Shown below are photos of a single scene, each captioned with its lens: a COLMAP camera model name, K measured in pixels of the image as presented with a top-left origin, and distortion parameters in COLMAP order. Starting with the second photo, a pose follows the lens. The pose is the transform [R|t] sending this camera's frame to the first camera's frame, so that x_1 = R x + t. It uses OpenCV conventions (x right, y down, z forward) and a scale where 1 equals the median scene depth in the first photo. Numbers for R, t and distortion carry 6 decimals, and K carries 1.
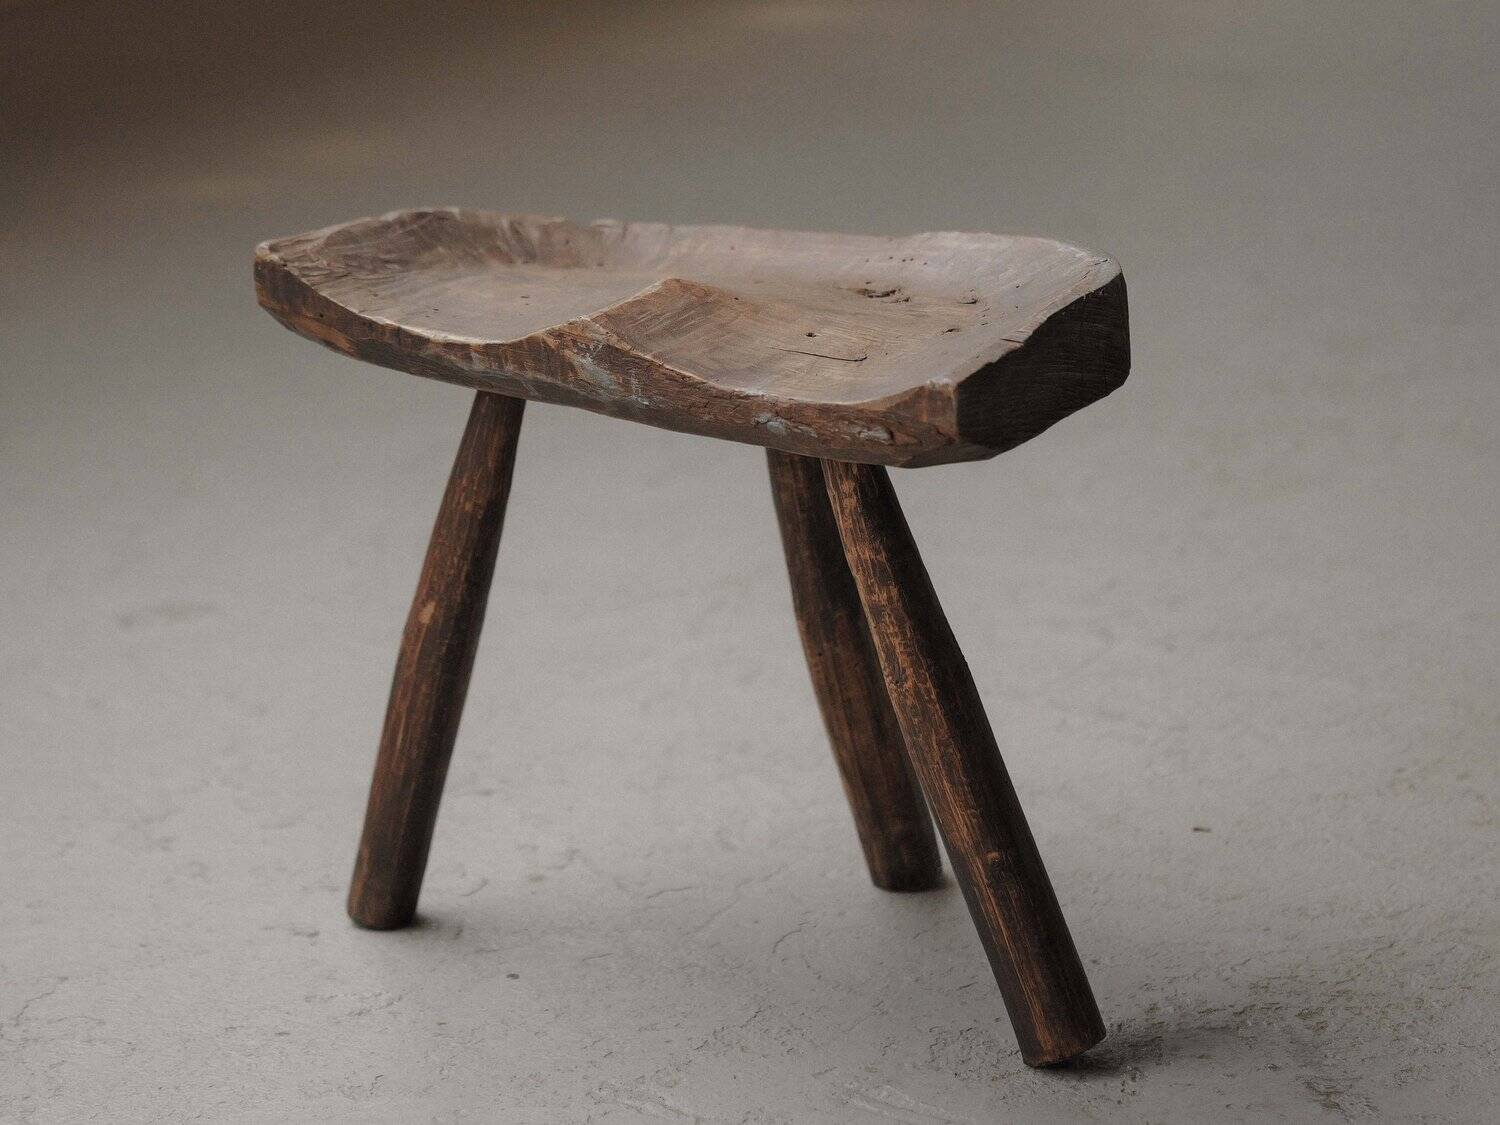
lens RADIAL K [[3716.4, 0, 747.6], [0, 3716.4, 365.5], [0, 0, 1]] dist [-0.031522, 0.190139]
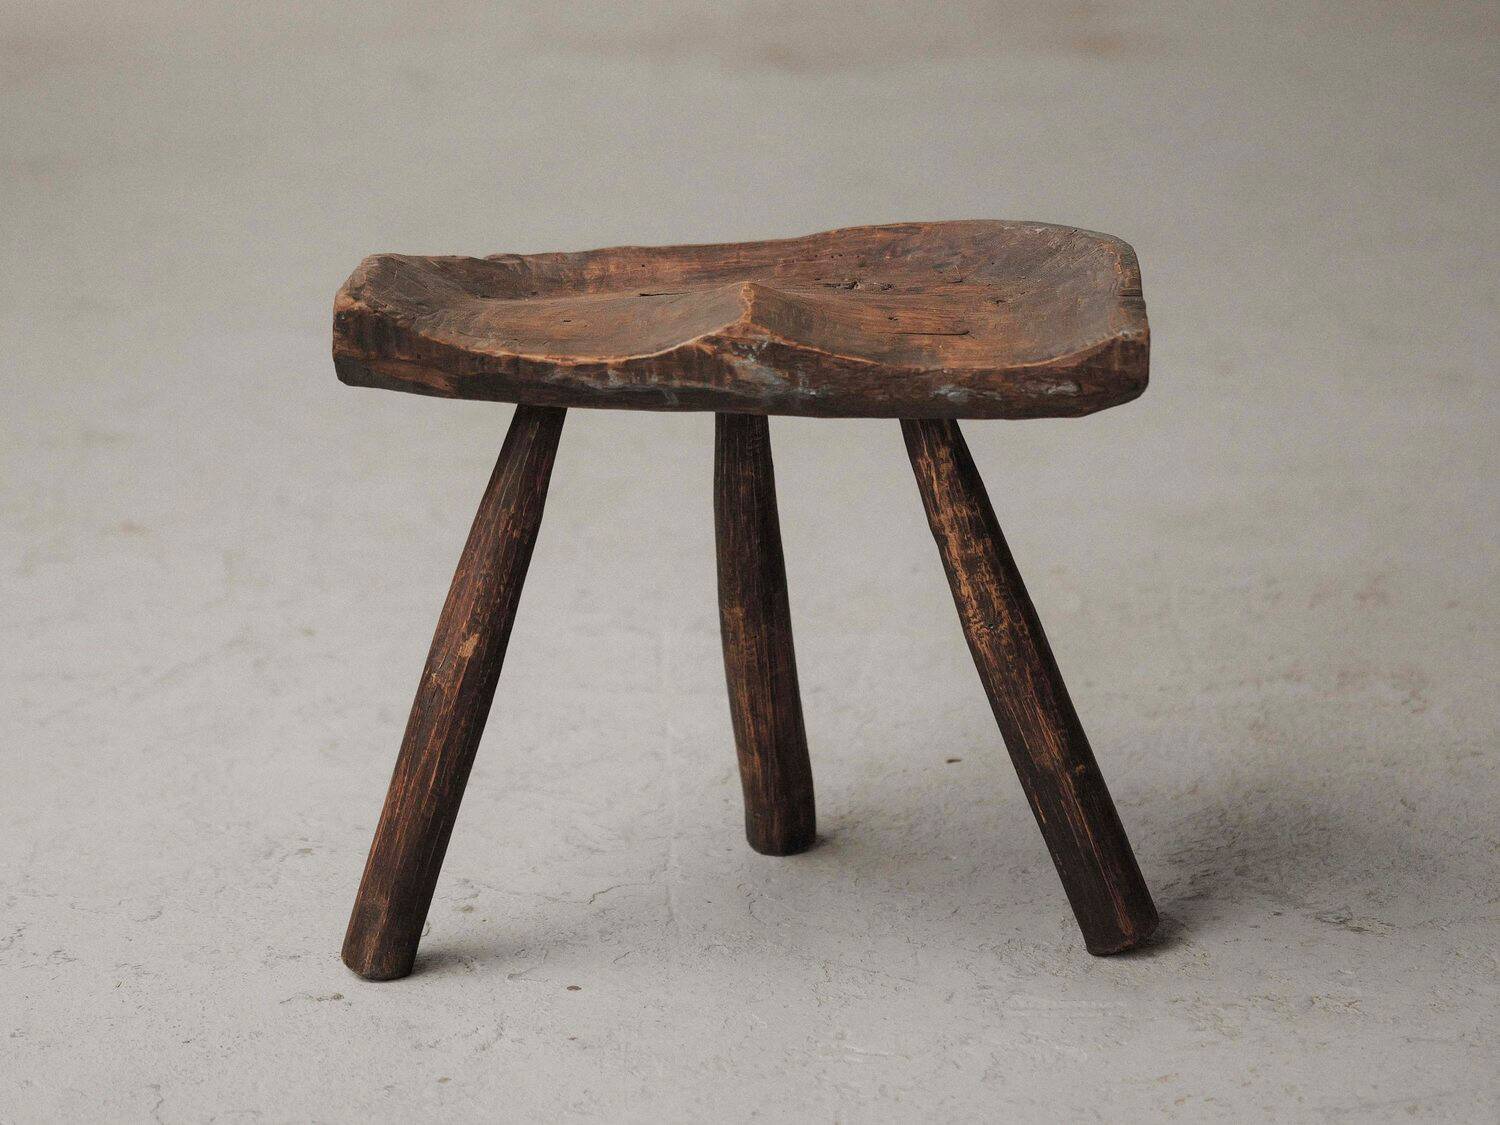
lens RADIAL K [[3716.4, 0, 747.6], [0, 3716.4, 365.5], [0, 0, 1]] dist [-0.031522, 0.190139]
pose [[0.840551, -0.107109, 0.531038, -0.594293], [0.124570, 0.992206, 0.002951, -0.003178], [-0.527215, 0.063671, 0.847343, 0.103147]]
